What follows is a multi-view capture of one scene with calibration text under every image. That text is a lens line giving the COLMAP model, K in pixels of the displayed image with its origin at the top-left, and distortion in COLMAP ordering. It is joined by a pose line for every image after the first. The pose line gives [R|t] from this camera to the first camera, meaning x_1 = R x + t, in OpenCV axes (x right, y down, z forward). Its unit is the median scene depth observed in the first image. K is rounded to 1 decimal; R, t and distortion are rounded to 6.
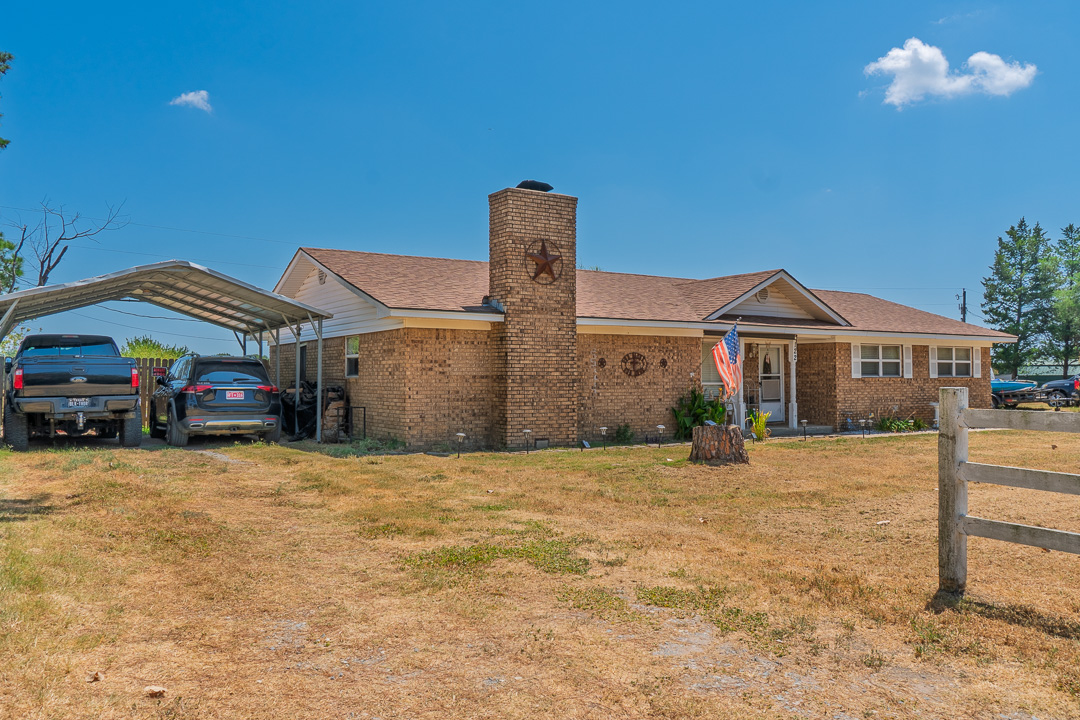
lens RADIAL K [[858.5, 0, 561.1], [0, 858.5, 359.0], [0, 0, 1]] dist [0.000431, 0.000163]
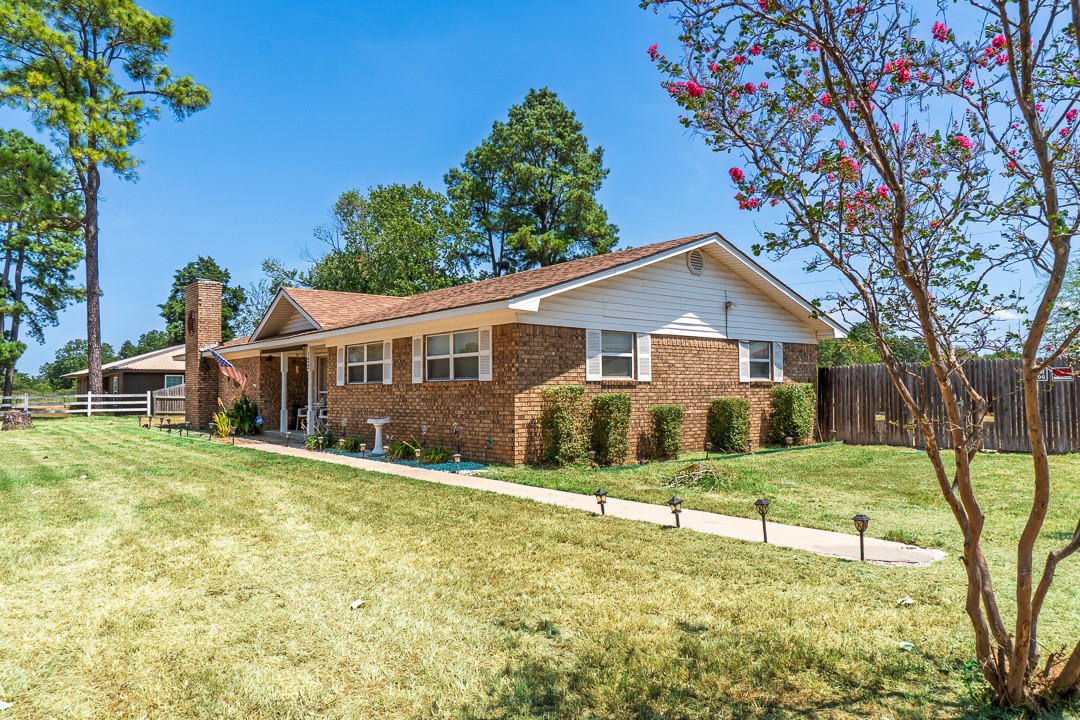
lens RADIAL K [[739.6, 0, 540.0], [0, 739.6, 360.0], [0, 0, 1]] dist [-0.019937, -0.000860]
pose [[0.092852, -0.044198, -0.994698, 1.123344], [0.029346, 0.998702, -0.041637, 0.033613], [0.995247, -0.025325, 0.094029, 1.139358]]
